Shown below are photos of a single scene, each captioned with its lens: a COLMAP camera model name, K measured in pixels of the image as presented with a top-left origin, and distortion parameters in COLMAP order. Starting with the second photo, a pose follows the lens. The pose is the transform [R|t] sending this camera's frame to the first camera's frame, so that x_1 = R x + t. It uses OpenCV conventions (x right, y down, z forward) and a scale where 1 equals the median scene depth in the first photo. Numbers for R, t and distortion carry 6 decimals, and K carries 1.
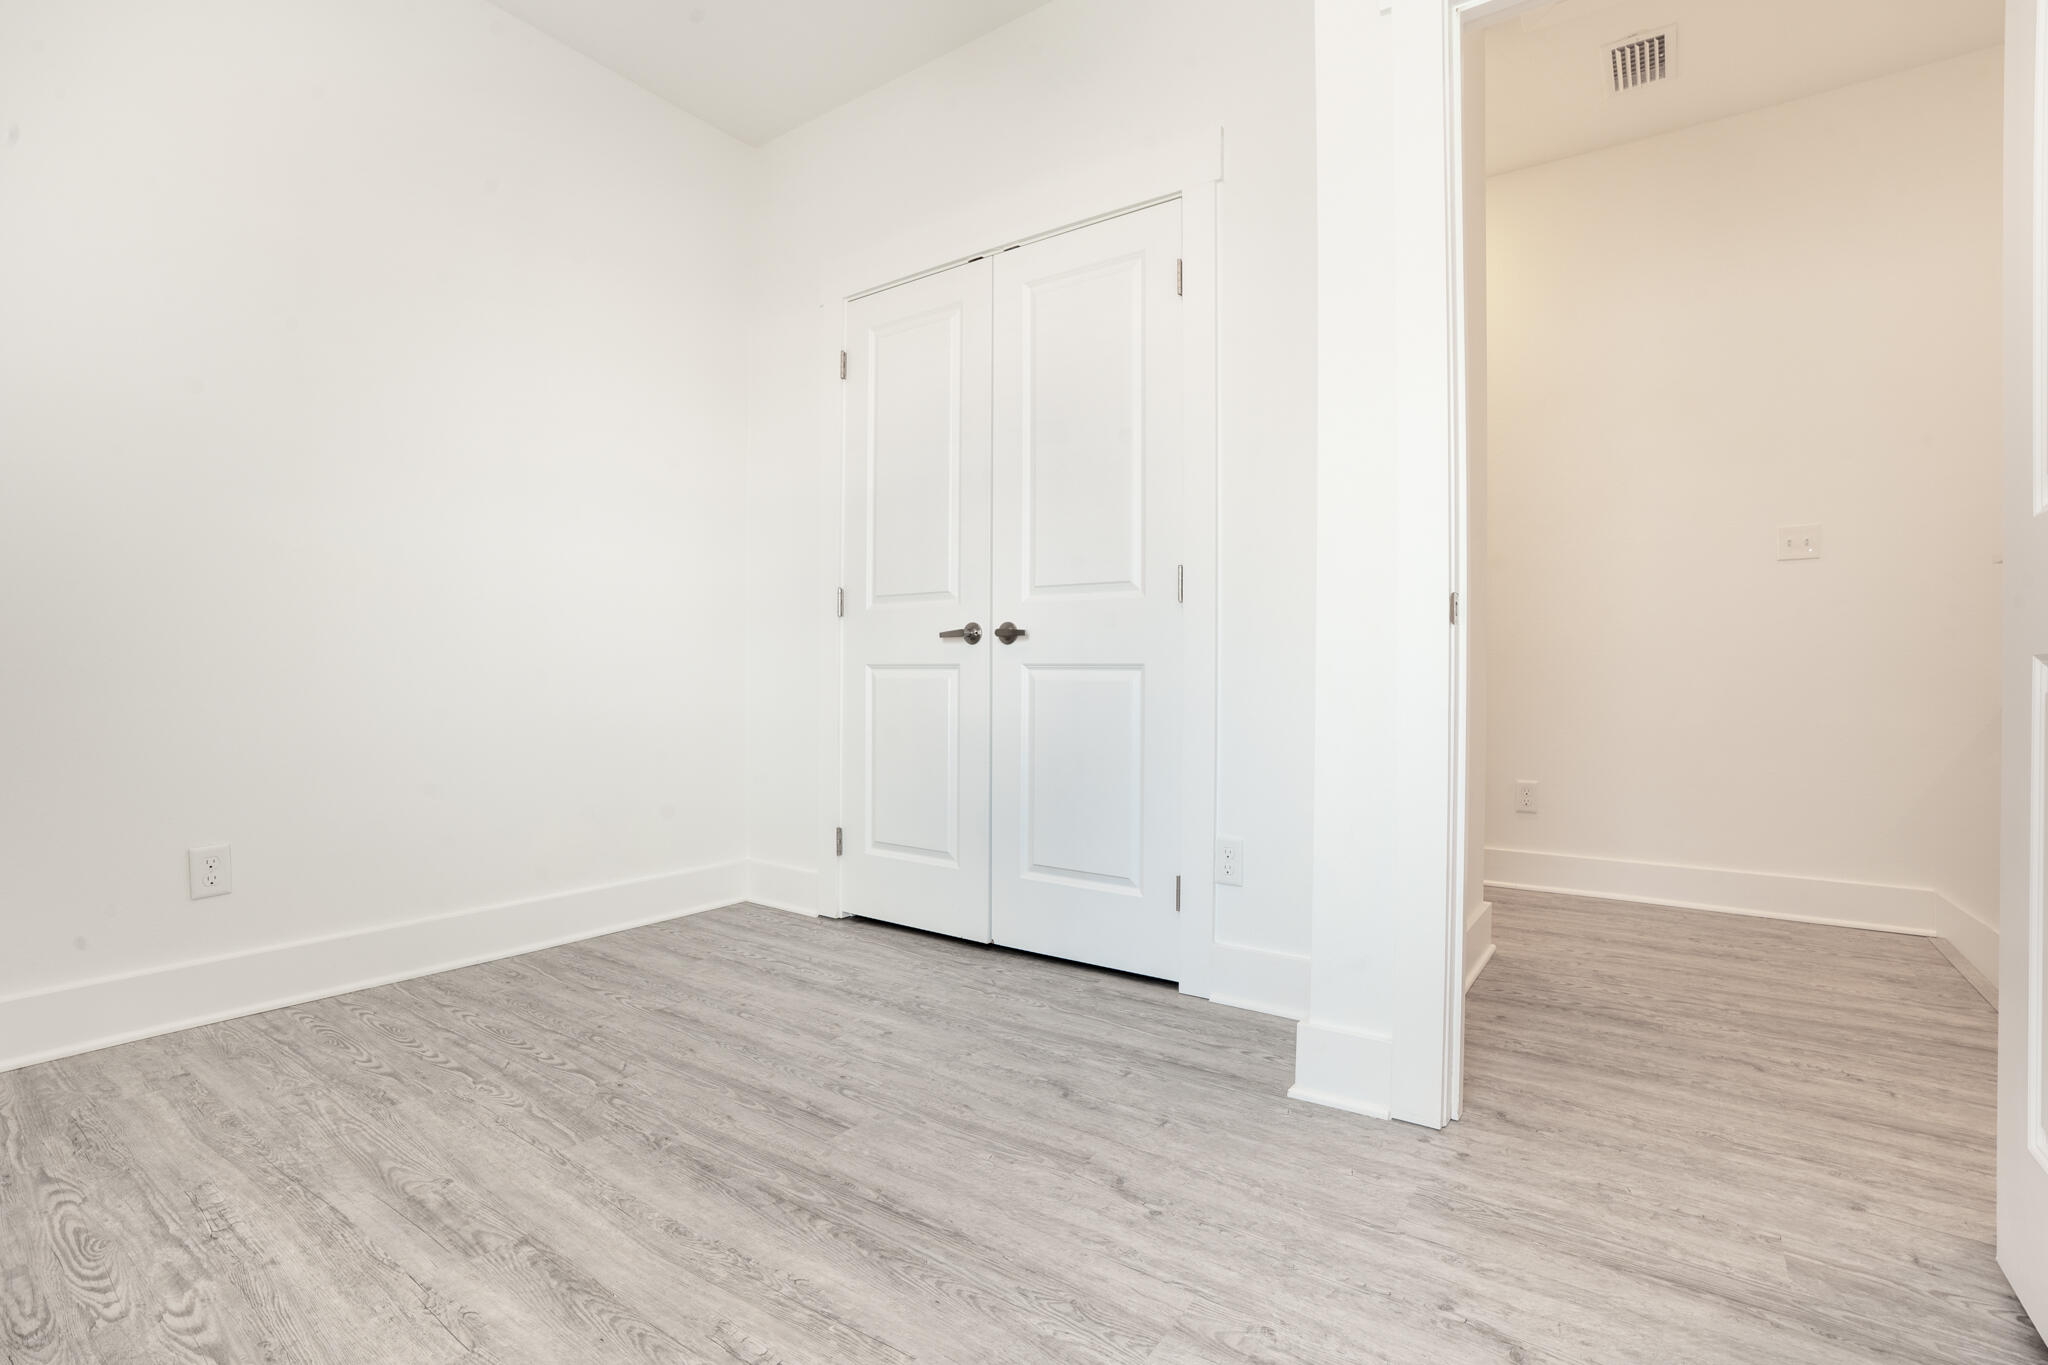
lens RADIAL K [[944.2, 0, 1020.8], [0, 944.2, 671.9], [0, 0, 1]] dist [-0.065660, 0.021370]
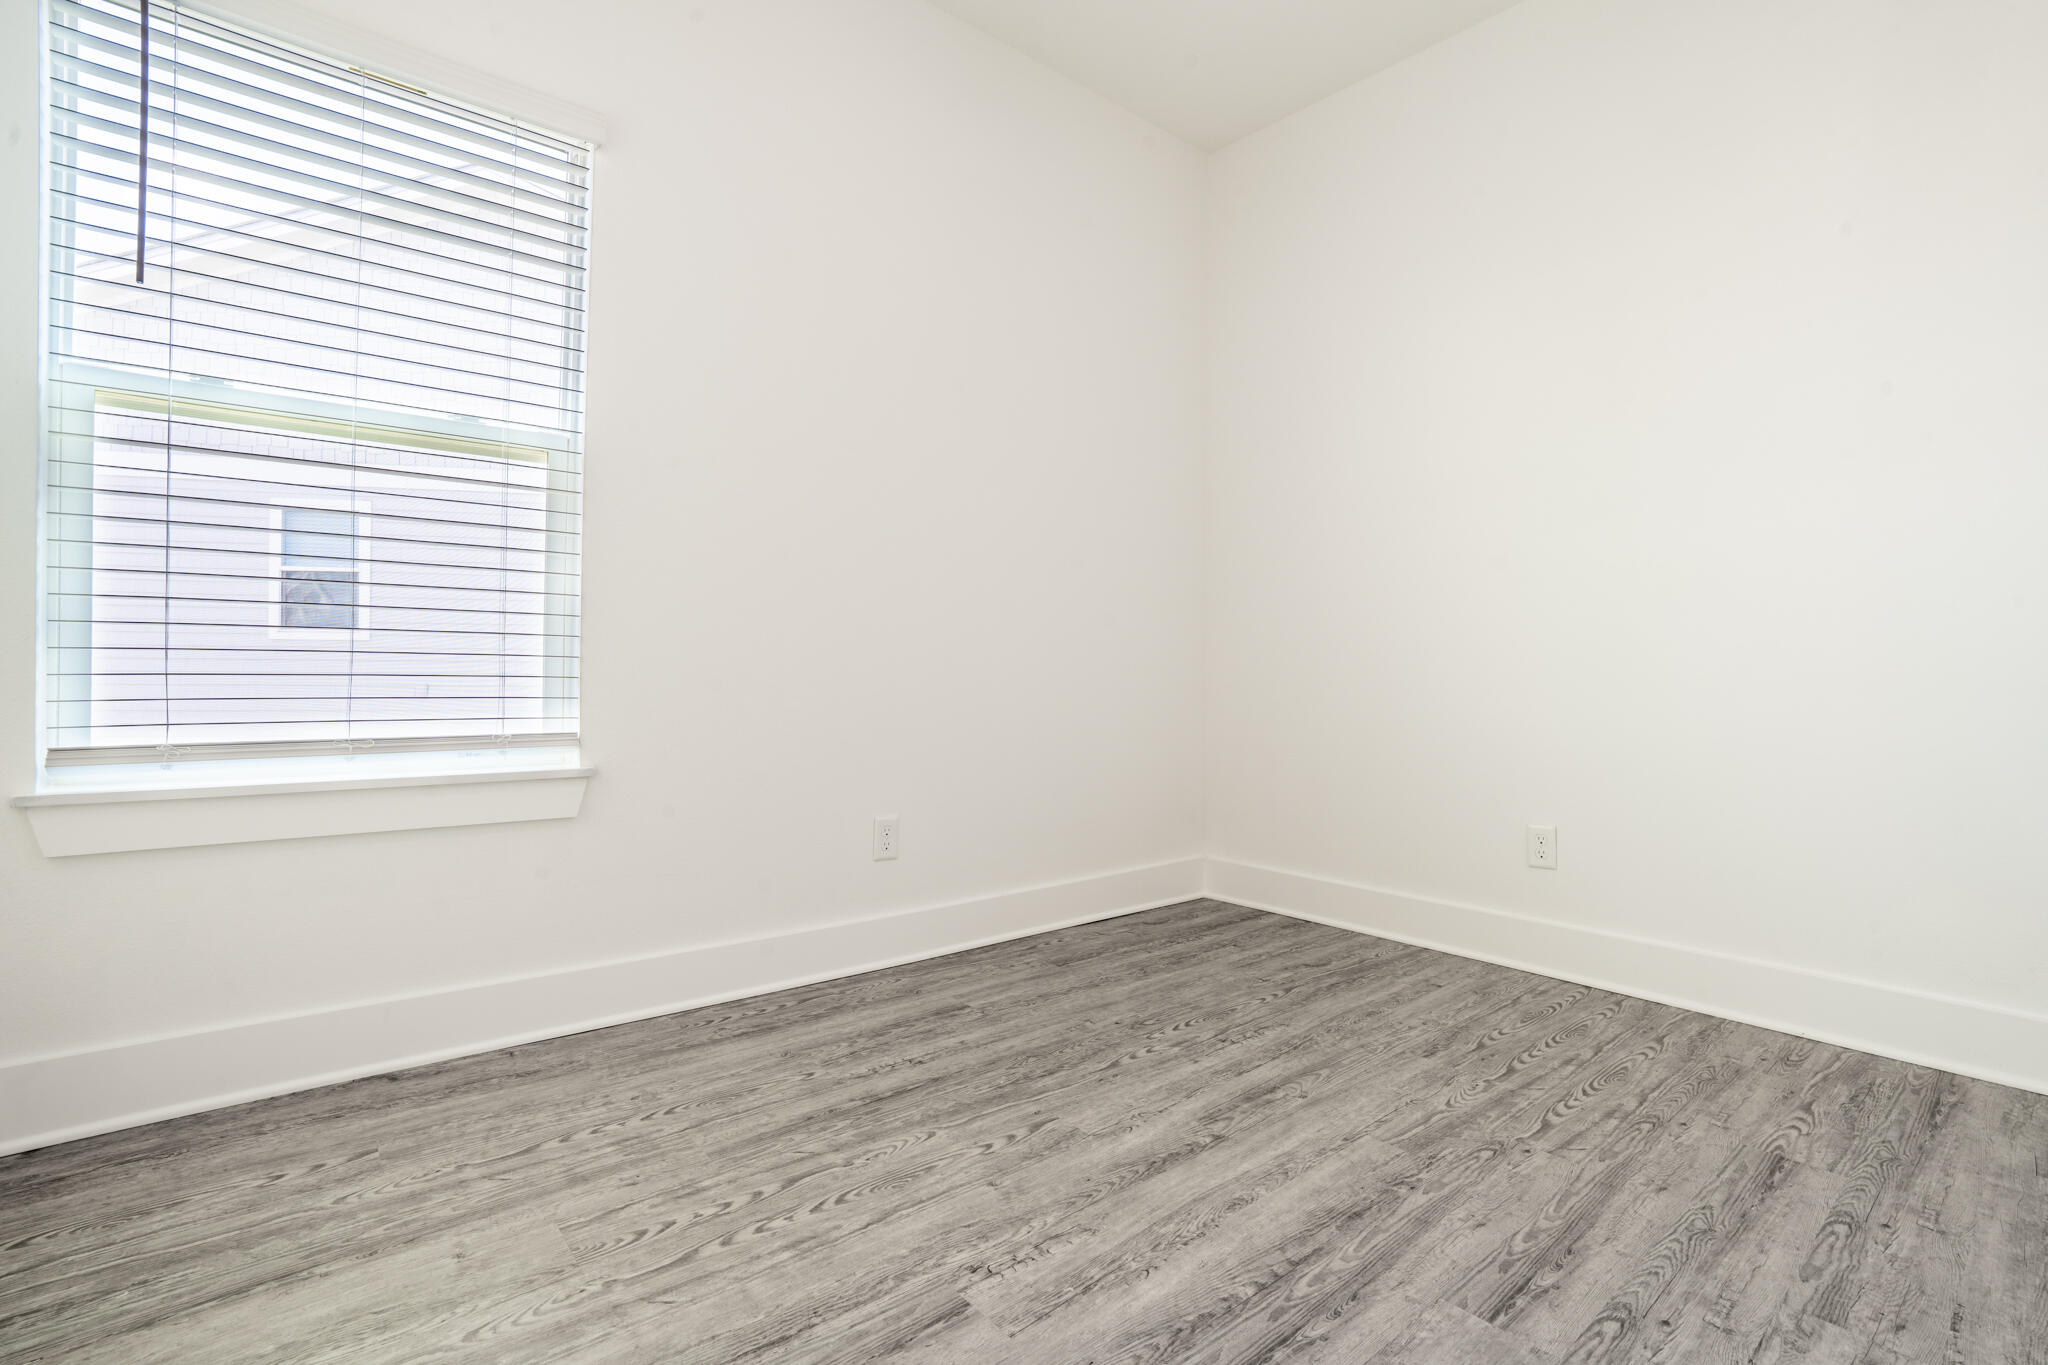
lens RADIAL K [[944.2, 0, 1020.8], [0, 944.2, 671.9], [0, 0, 1]] dist [-0.065660, 0.021370]
pose [[-0.252810, -0.005494, -0.967500, 0.522290], [-0.012075, 0.999924, -0.002522, 0.003468], [0.967441, 0.011045, -0.252857, 0.748272]]
